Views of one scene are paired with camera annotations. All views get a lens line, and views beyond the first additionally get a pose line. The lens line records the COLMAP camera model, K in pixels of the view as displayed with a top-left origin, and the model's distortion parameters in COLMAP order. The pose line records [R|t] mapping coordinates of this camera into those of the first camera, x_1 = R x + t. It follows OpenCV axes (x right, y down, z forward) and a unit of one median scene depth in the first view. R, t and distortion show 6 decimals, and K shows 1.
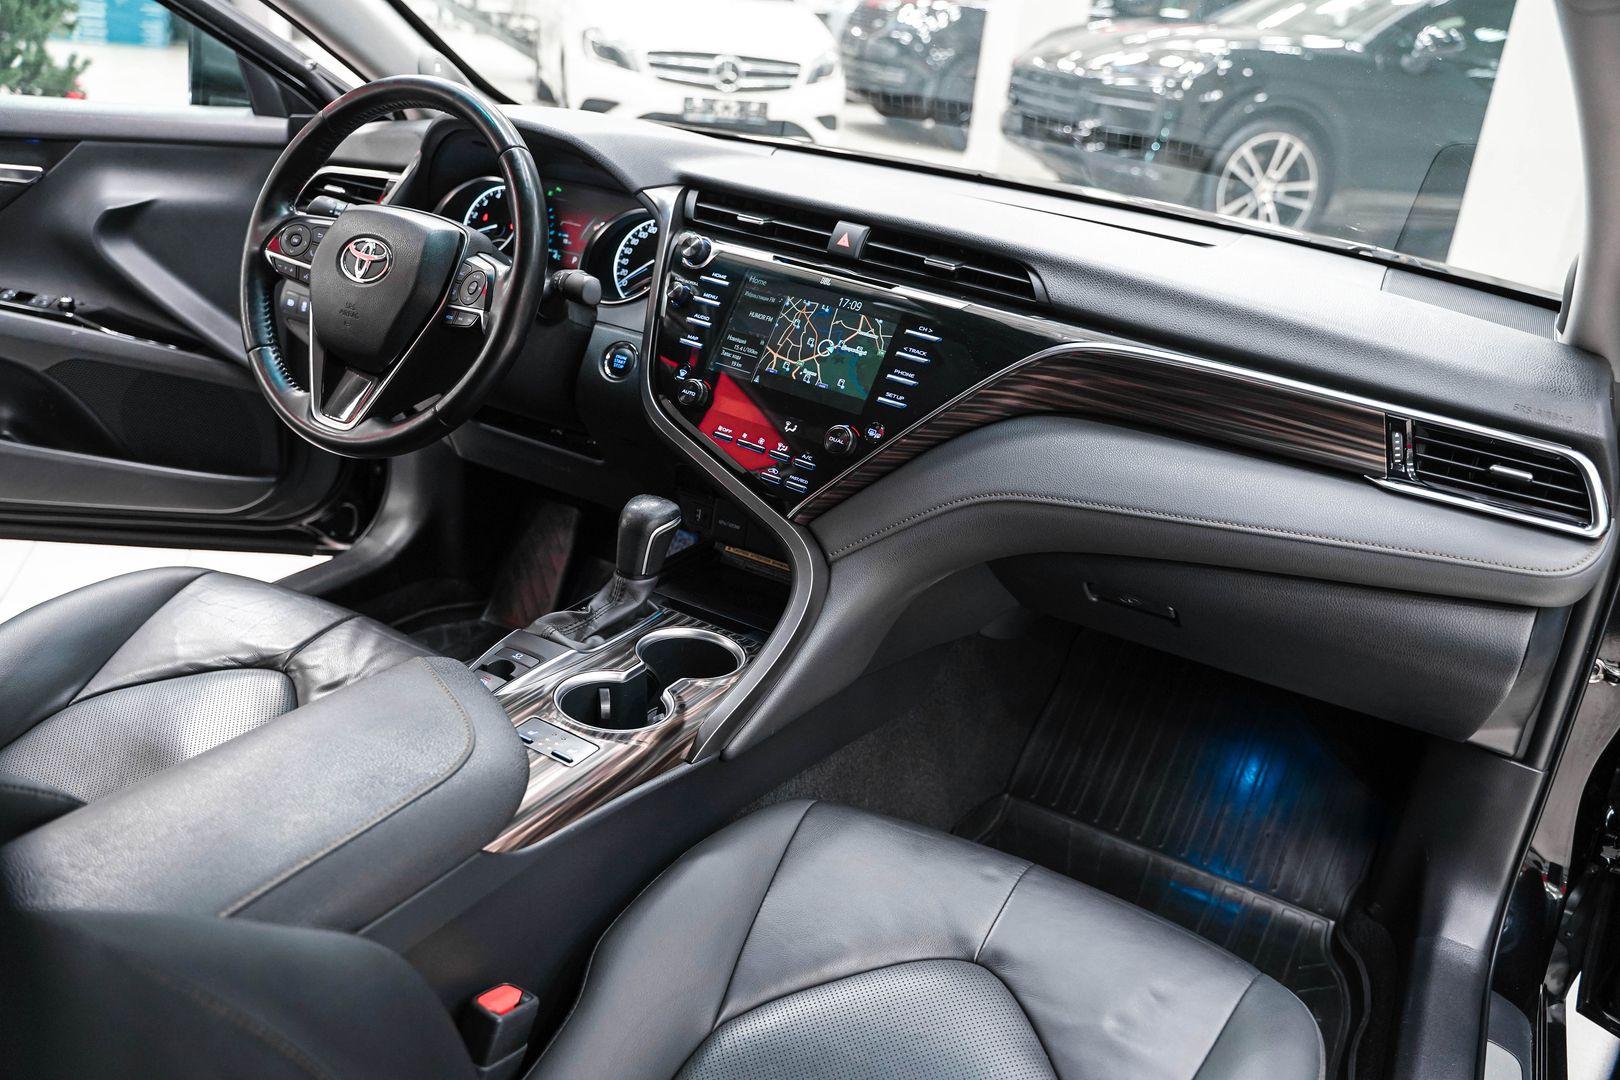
lens RADIAL K [[1309.5, 0, 813.1], [0, 1309.5, 537.0], [0, 0, 1]] dist [-0.120405, 0.093256]
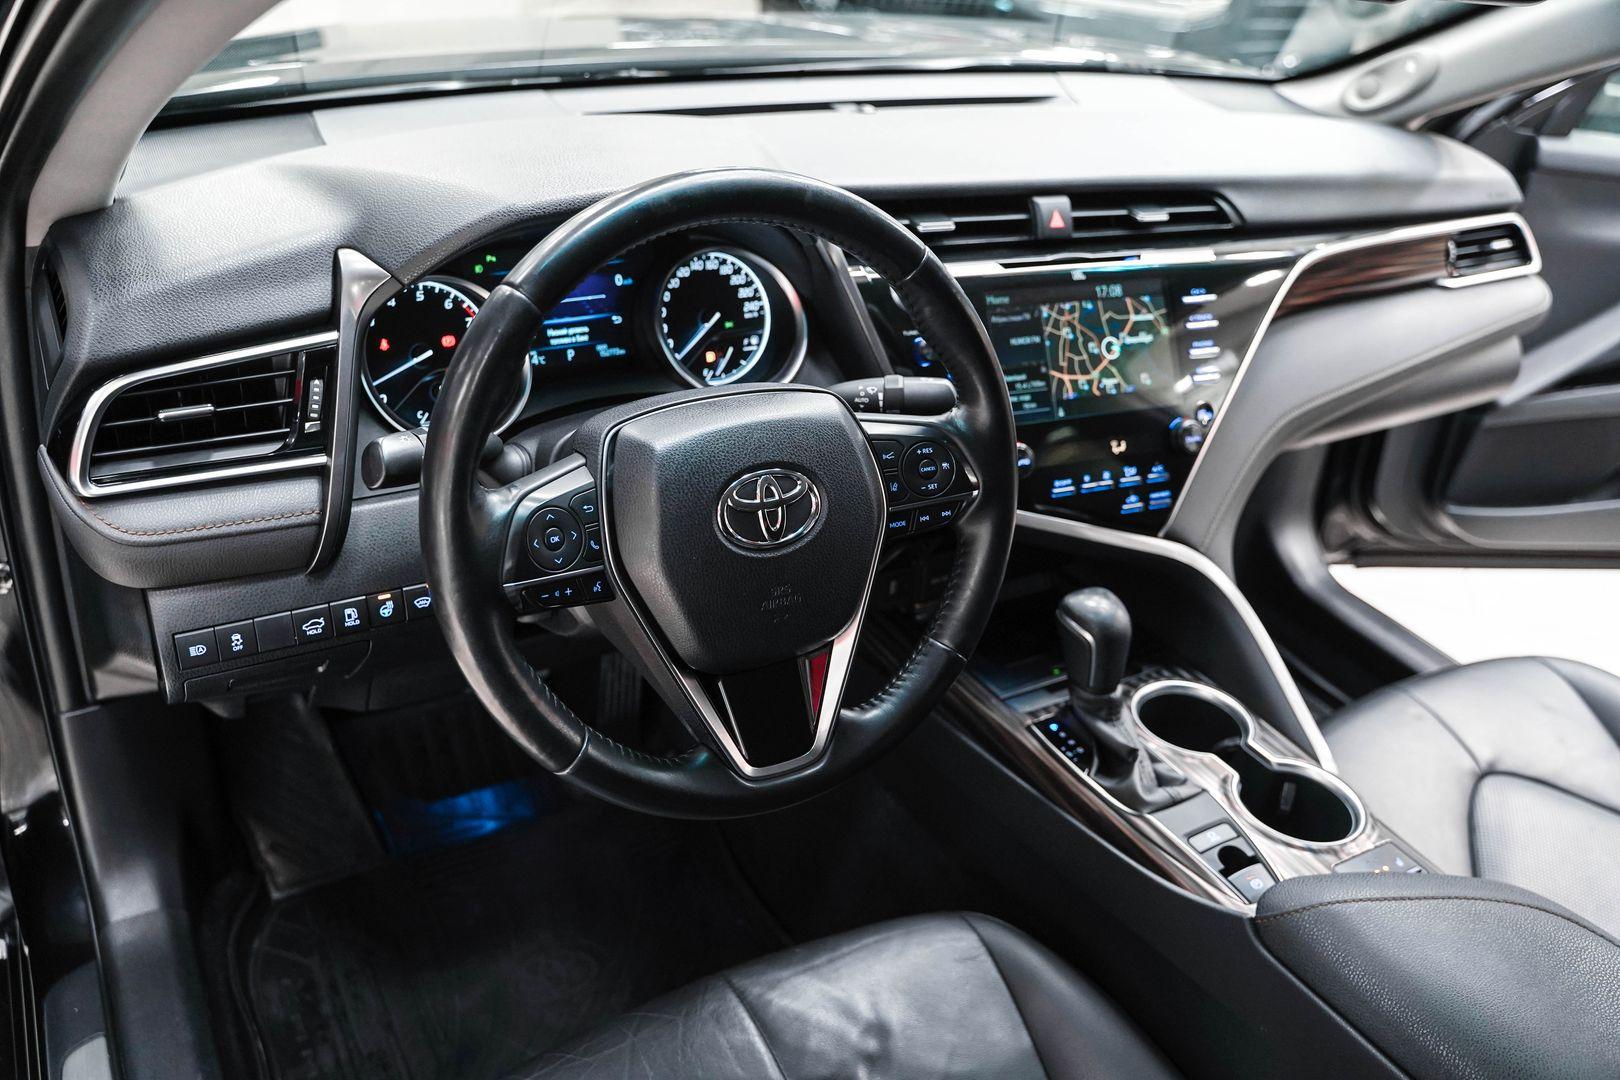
lens RADIAL K [[1309.5, 0, 803.4], [0, 1309.5, 539.2], [0, 0, 1]] dist [-0.120405, 0.093256]
pose [[0.528194, -0.492808, 0.691485, -0.743043], [0.304403, 0.870119, 0.387597, -0.420506], [-0.792685, 0.005764, 0.609604, 0.611358]]
